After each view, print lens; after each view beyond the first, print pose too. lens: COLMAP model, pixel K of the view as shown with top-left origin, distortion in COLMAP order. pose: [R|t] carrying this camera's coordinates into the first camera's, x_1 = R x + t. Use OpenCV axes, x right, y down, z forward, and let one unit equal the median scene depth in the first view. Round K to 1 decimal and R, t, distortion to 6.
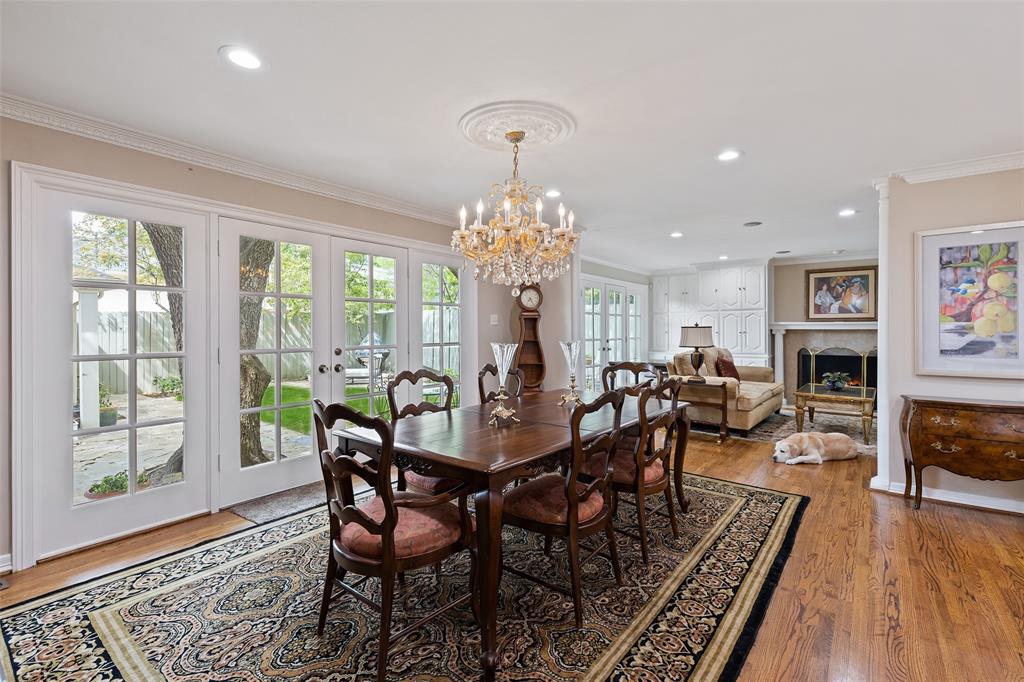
lens RADIAL K [[460.8, 0, 519.4], [0, 460.8, 338.4], [0, 0, 1]] dist [0.007468, -0.001264]
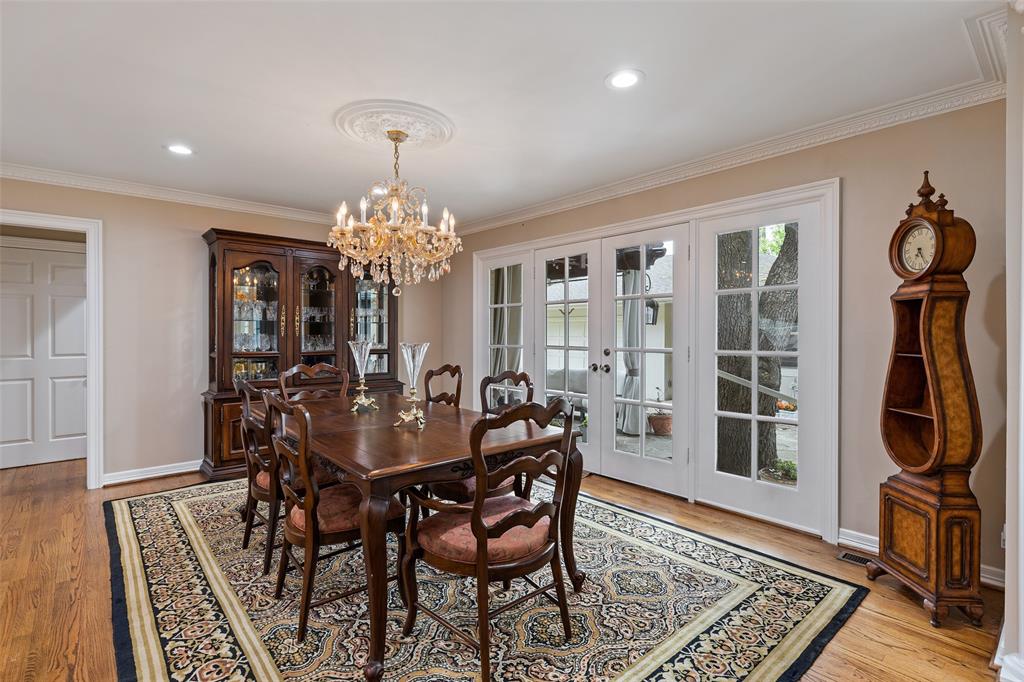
lens RADIAL K [[492.4, 0, 513.3], [0, 492.4, 334.7], [0, 0, 1]] dist [0.000772, -0.000569]
pose [[-0.191113, 0.003436, -0.981562, 0.523663], [-0.022670, 0.999712, 0.007913, -0.009802], [0.981306, 0.023765, -0.190980, 0.765885]]
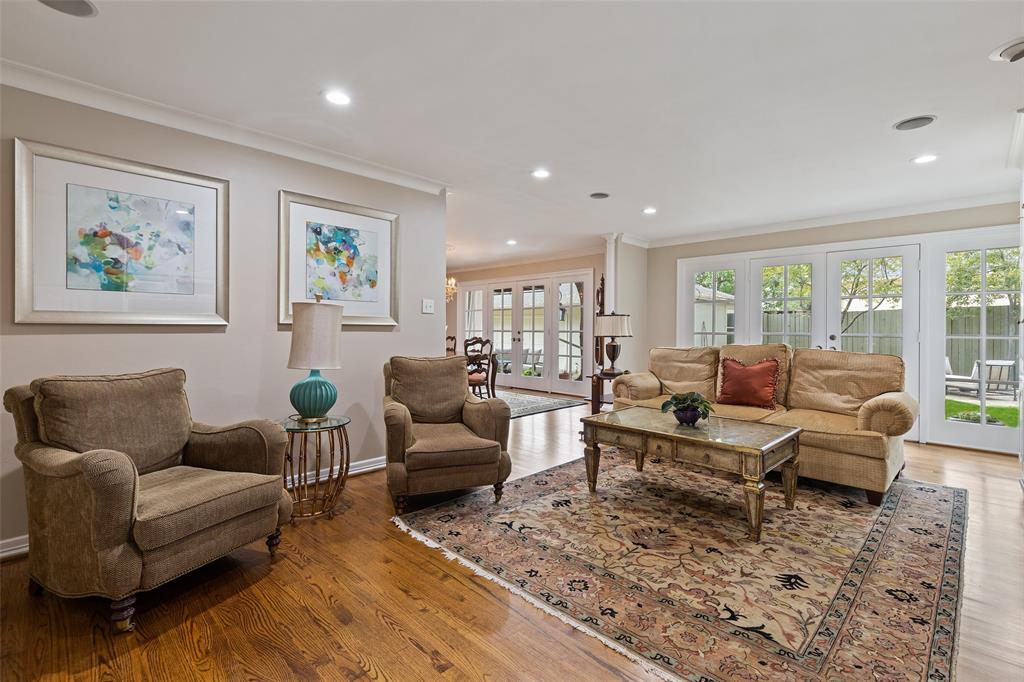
lens RADIAL K [[460.8, 0, 513.9], [0, 460.8, 335.4], [0, 0, 1]] dist [0.007468, -0.001264]
pose [[-0.118766, 0.013993, -0.992824, 1.382336], [-0.022266, 0.999612, 0.016753, 0.004668], [0.992673, 0.024096, -0.118408, 0.945103]]
